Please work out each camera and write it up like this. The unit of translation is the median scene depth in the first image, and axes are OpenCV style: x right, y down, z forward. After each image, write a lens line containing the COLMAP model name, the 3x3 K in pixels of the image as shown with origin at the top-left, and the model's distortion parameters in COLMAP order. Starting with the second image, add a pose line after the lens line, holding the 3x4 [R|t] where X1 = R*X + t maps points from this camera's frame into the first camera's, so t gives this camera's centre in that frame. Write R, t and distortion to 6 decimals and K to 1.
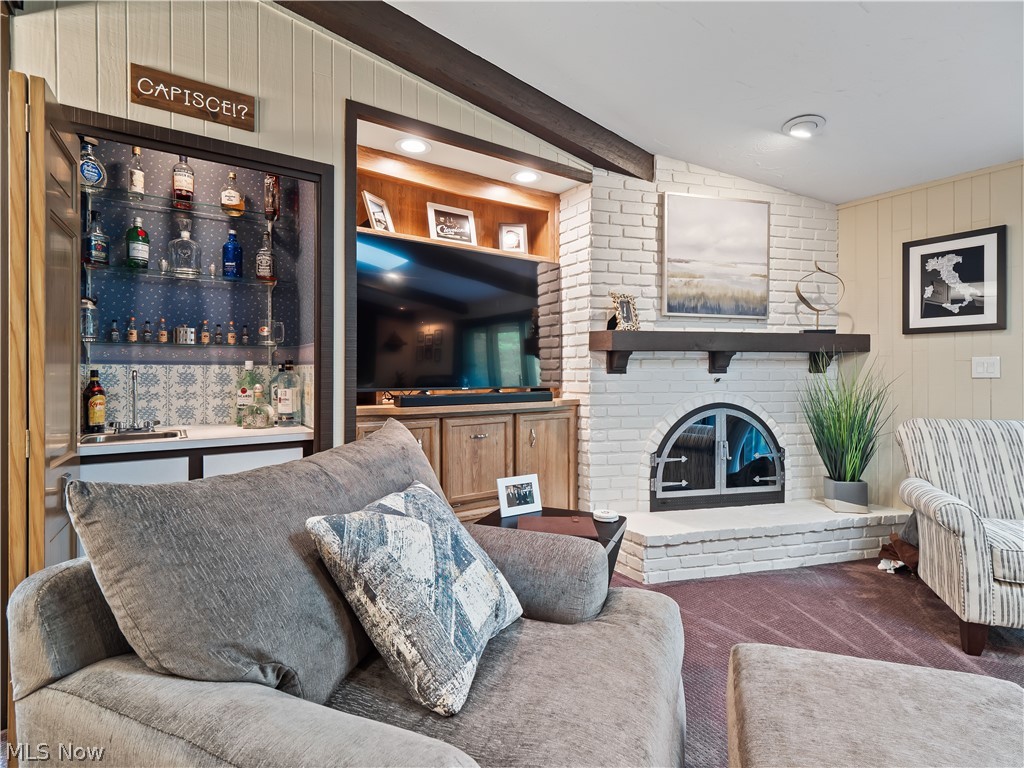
lens RADIAL K [[510.0, 0, 512.1], [0, 510.0, 370.8], [0, 0, 1]] dist [0.001928, 0.000183]
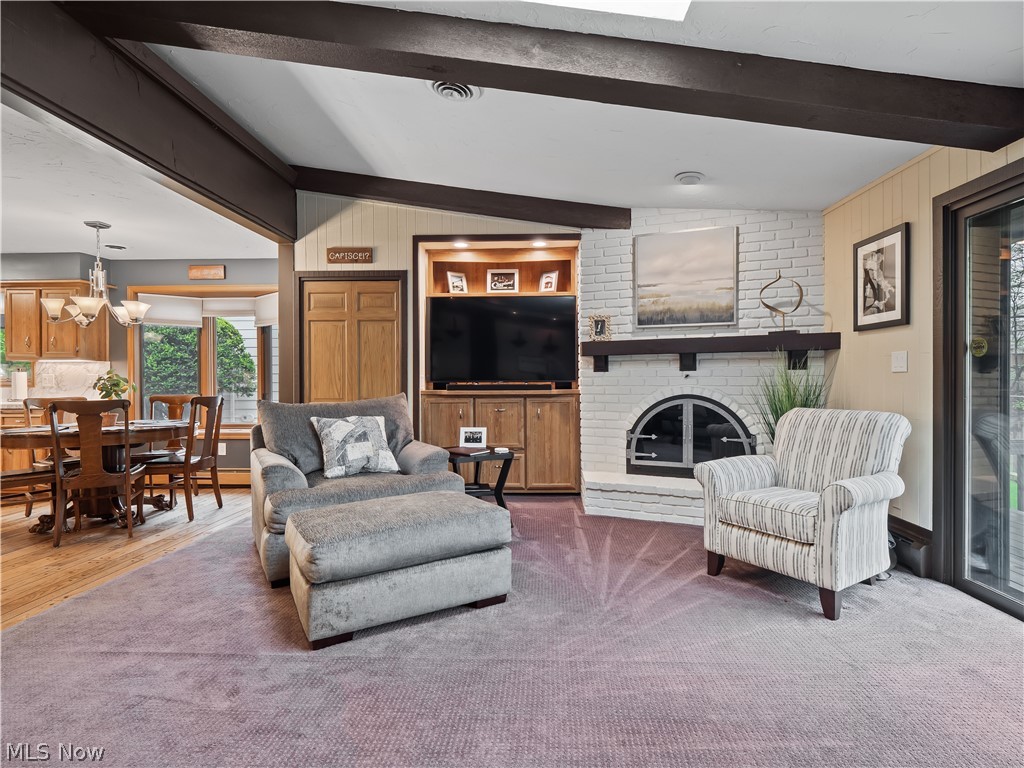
lens RADIAL K [[494.3, 0, 511.8], [0, 494.3, 376.9], [0, 0, 1]] dist [0.001826, -0.000345]
pose [[0.804613, -0.003761, -0.593787, 0.803326], [0.005721, 0.999983, 0.001418, 0.016021], [0.593772, -0.004538, 0.804621, -0.234933]]
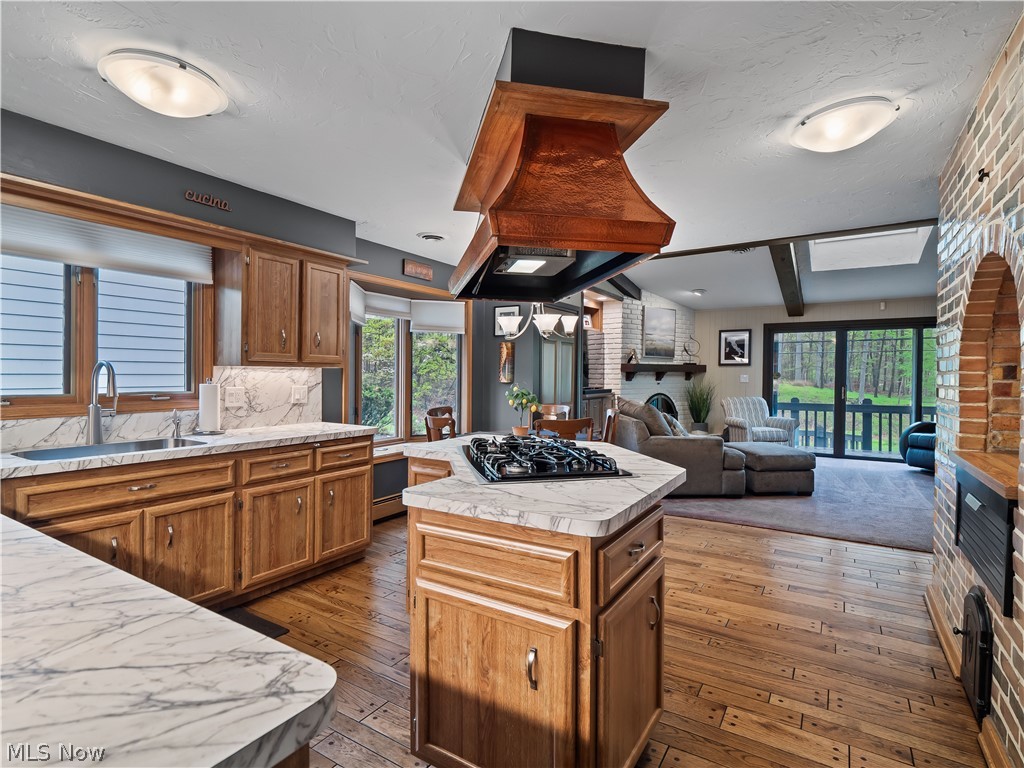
lens RADIAL K [[523.6, 0, 512.0], [0, 523.6, 384.0], [0, 0, 1]] dist [0.003715, 0.000465]
pose [[0.914437, -0.003923, 0.404708, -1.274755], [-0.005487, 0.999741, 0.022089, -0.031331], [-0.404690, -0.022419, 0.914179, -1.013496]]
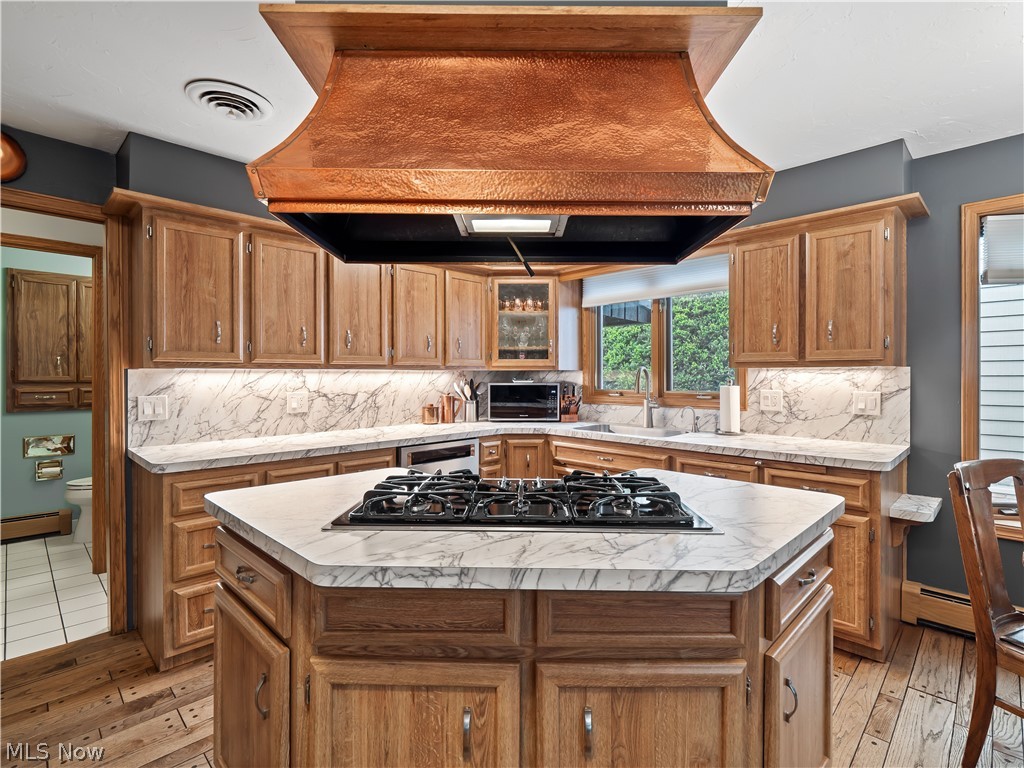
lens RADIAL K [[494.3, 0, 511.8], [0, 494.3, 376.9], [0, 0, 1]] dist [0.001826, -0.000345]
pose [[0.196074, 0.003444, -0.980583, -0.545848], [0.004653, 0.999979, 0.004442, -0.029995], [0.980578, -0.005434, 0.196054, -0.490770]]
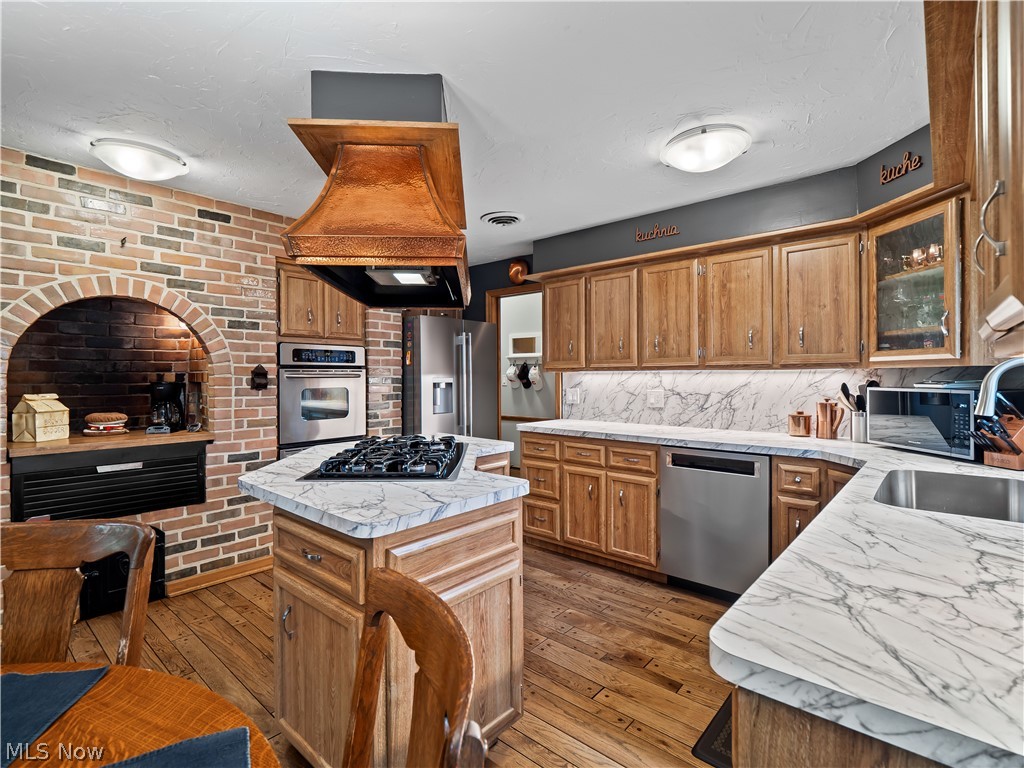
lens RADIAL K [[494.3, 0, 511.8], [0, 494.3, 376.9], [0, 0, 1]] dist [0.001826, -0.000345]
pose [[-0.966864, 0.002901, -0.255277, -0.947983], [0.003826, 0.999988, -0.003127, -0.026150], [0.255264, -0.004000, -0.966863, 0.298205]]
